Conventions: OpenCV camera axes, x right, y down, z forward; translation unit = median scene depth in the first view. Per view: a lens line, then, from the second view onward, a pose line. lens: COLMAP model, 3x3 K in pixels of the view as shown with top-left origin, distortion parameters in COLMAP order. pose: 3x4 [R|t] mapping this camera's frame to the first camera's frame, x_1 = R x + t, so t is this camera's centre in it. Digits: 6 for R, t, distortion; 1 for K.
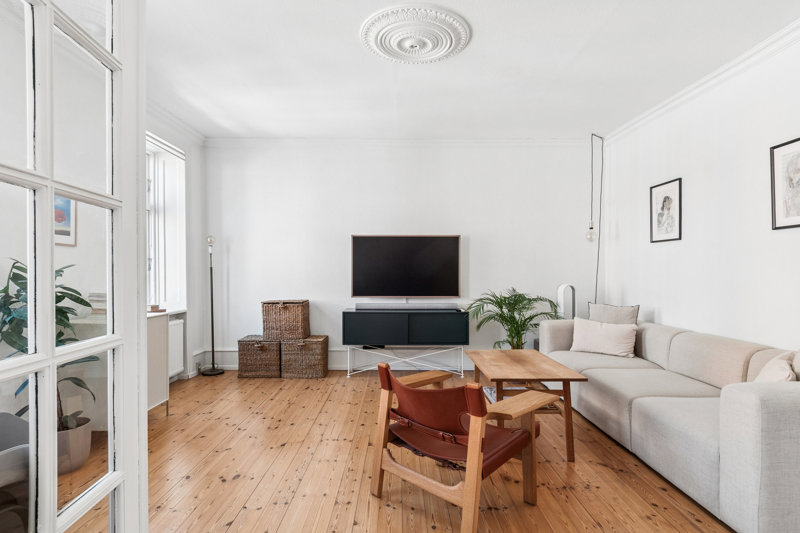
lens RADIAL K [[425.6, 0, 400.0], [0, 425.6, 266.5], [0, 0, 1]] dist [0.002360, -0.000353]
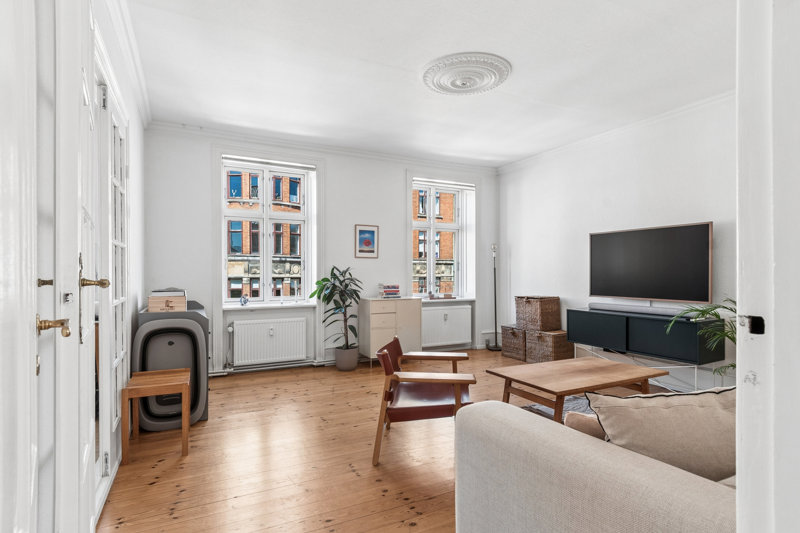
lens RADIAL K [[408.9, 0, 400.0], [0, 408.9, 266.5], [0, 0, 1]] dist [0.002000, 0.000025]
pose [[0.442407, -0.016179, -0.896669, 0.573969], [0.013486, 0.999844, -0.011387, 0.007974], [0.896713, -0.007055, 0.442556, 0.193638]]
